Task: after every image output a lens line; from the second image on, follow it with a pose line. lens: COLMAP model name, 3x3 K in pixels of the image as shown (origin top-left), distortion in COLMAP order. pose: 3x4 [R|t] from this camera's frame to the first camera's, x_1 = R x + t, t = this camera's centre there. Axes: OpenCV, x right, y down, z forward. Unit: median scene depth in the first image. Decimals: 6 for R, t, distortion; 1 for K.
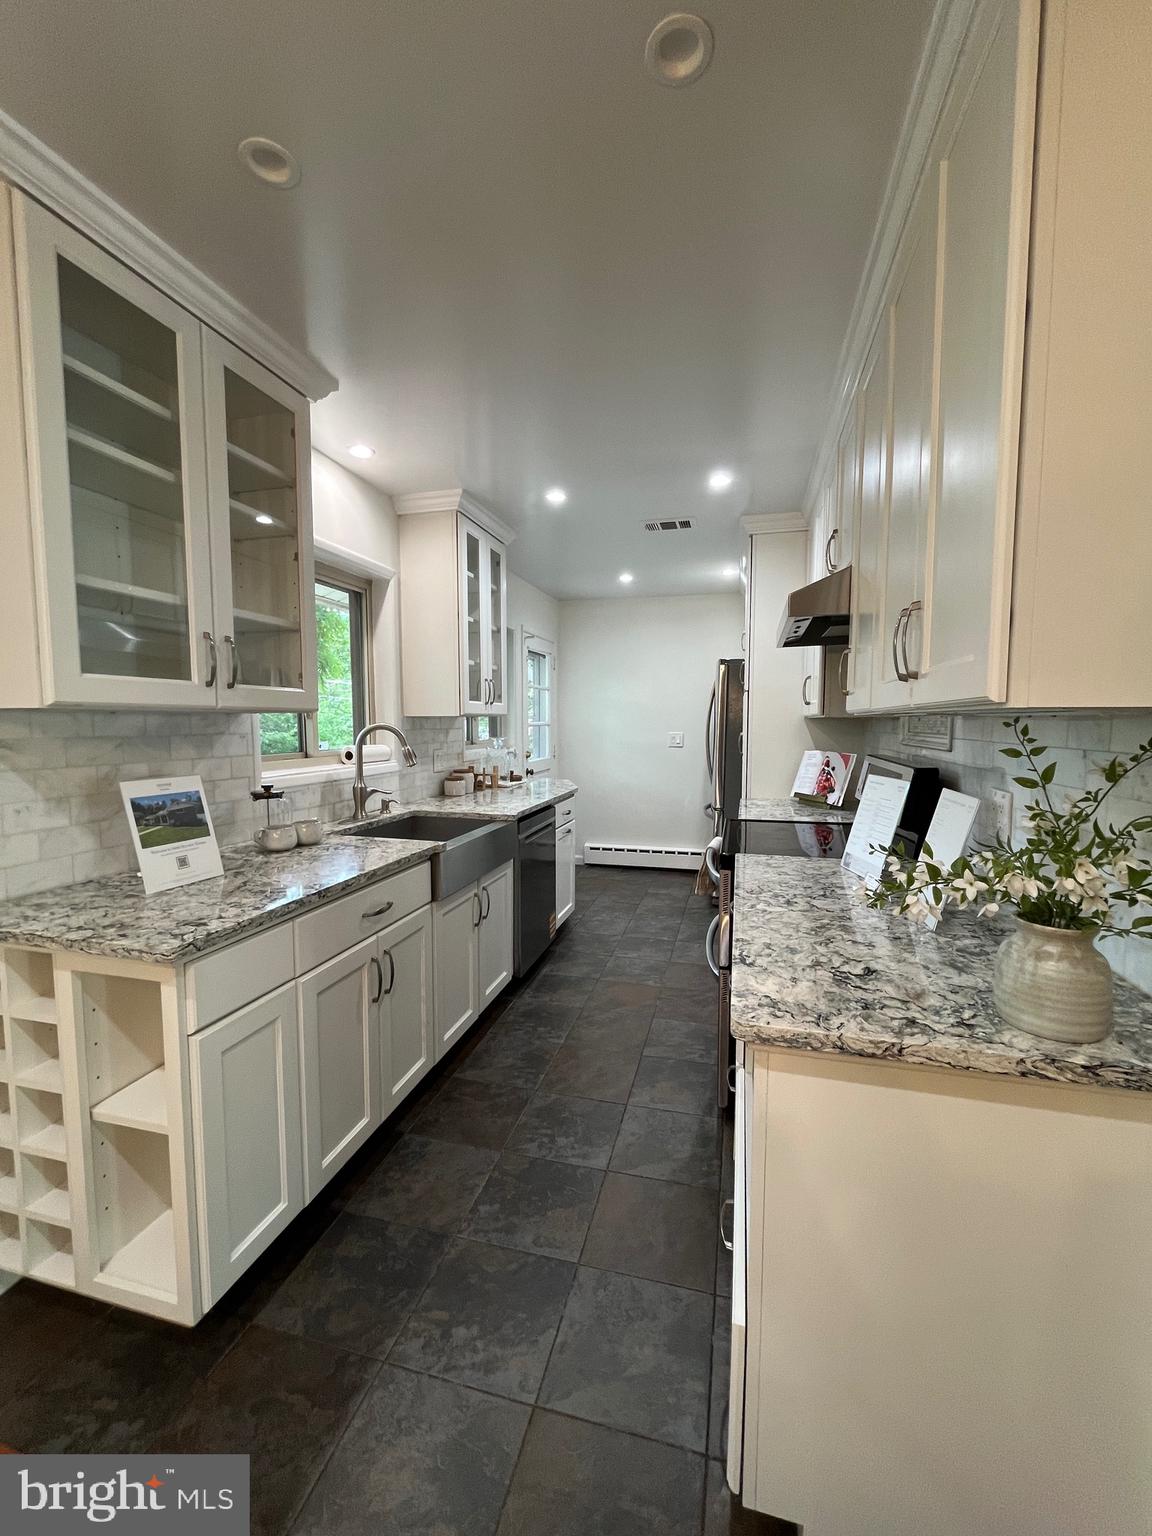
lens RADIAL K [[622.8, 0, 582.5], [0, 622.8, 768.5], [0, 0, 1]] dist [-0.003211, -0.000386]
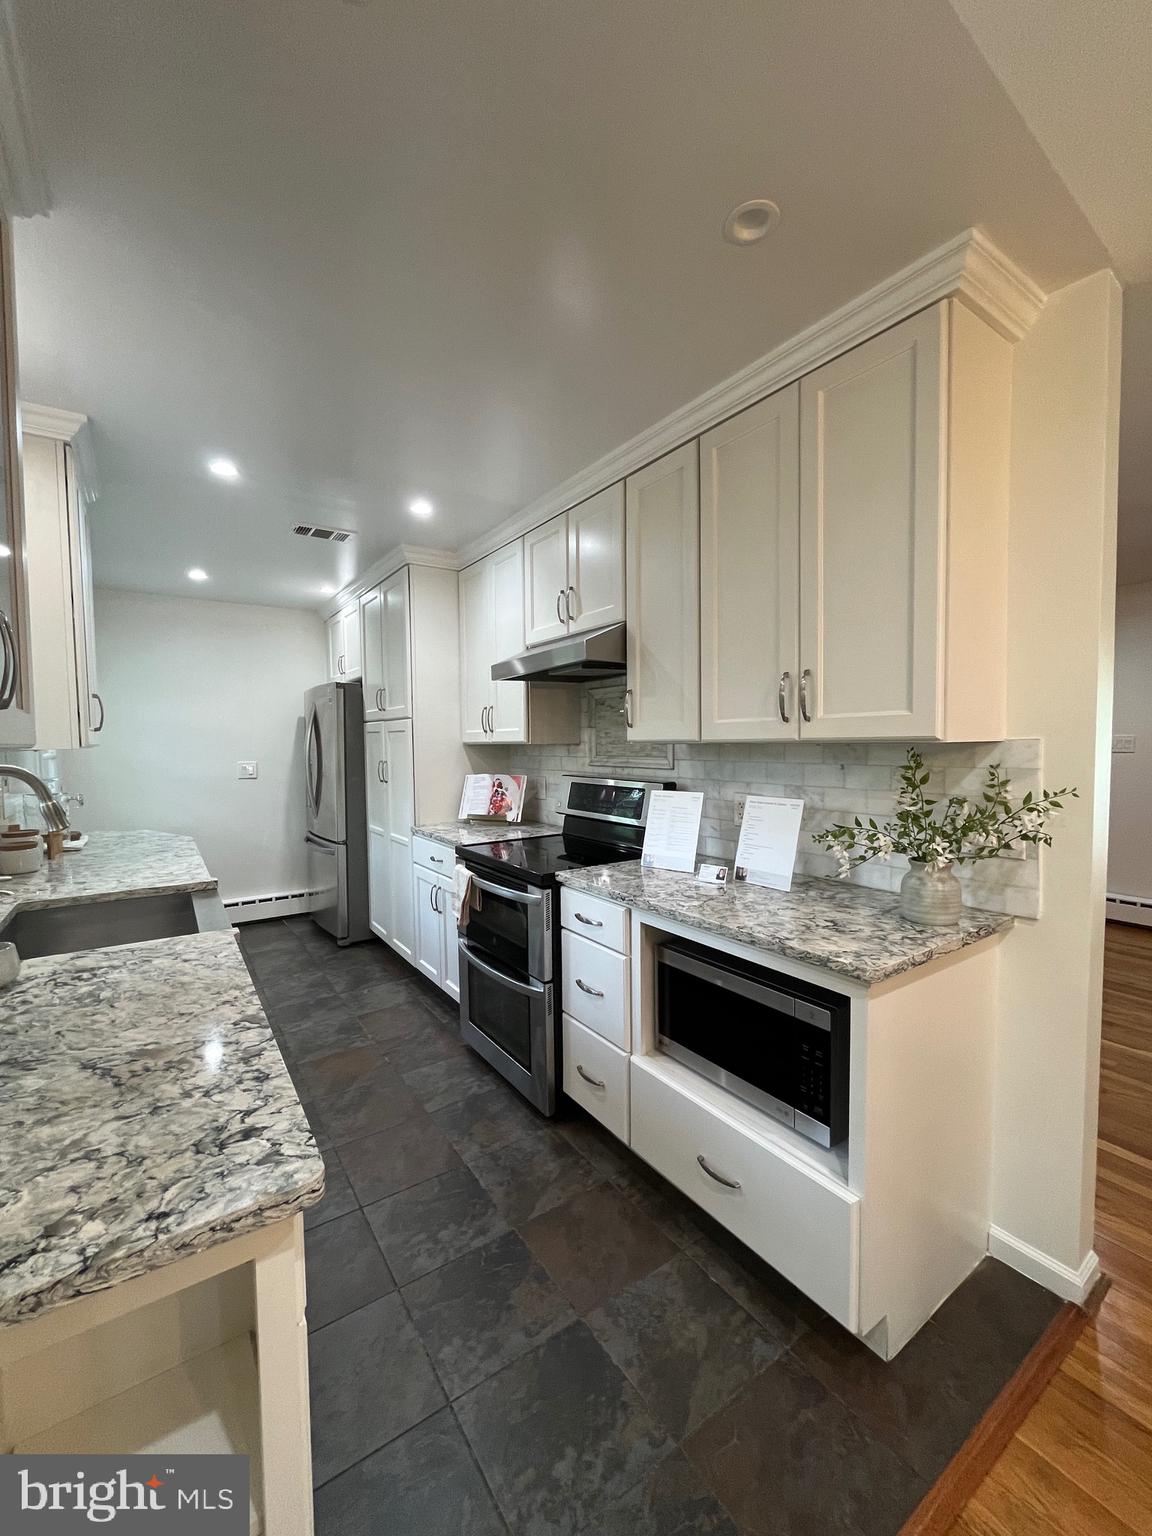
lens RADIAL K [[622.8, 0, 581.8], [0, 622.8, 768.4], [0, 0, 1]] dist [-0.003211, -0.000386]
pose [[0.655209, -0.044446, 0.754139, -0.801272], [0.071114, 0.997464, -0.002999, -0.055199], [-0.752093, 0.055595, 0.656708, 0.369888]]
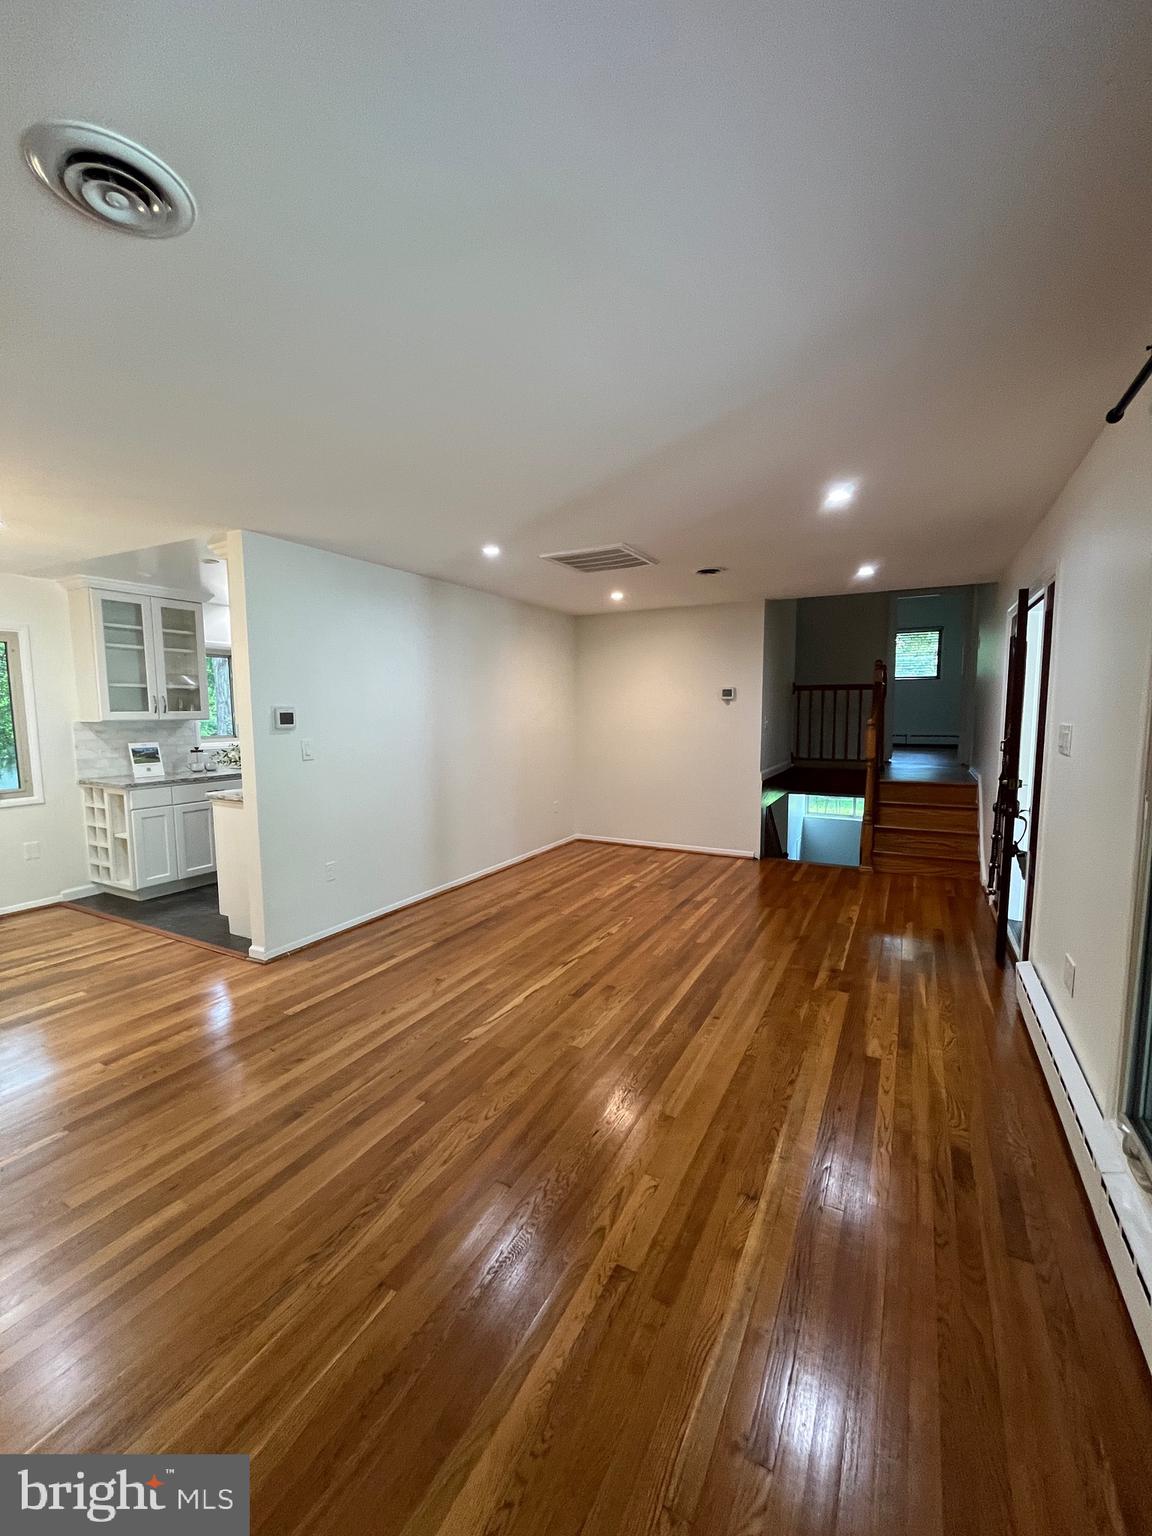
lens RADIAL K [[622.8, 0, 577.5], [0, 622.8, 770.9], [0, 0, 1]] dist [-0.003211, -0.000386]
pose [[0.970733, 0.014479, -0.239726, 2.466880], [-0.009397, 0.999707, 0.022328, 0.076727], [0.239979, -0.019422, 0.970584, -1.698167]]
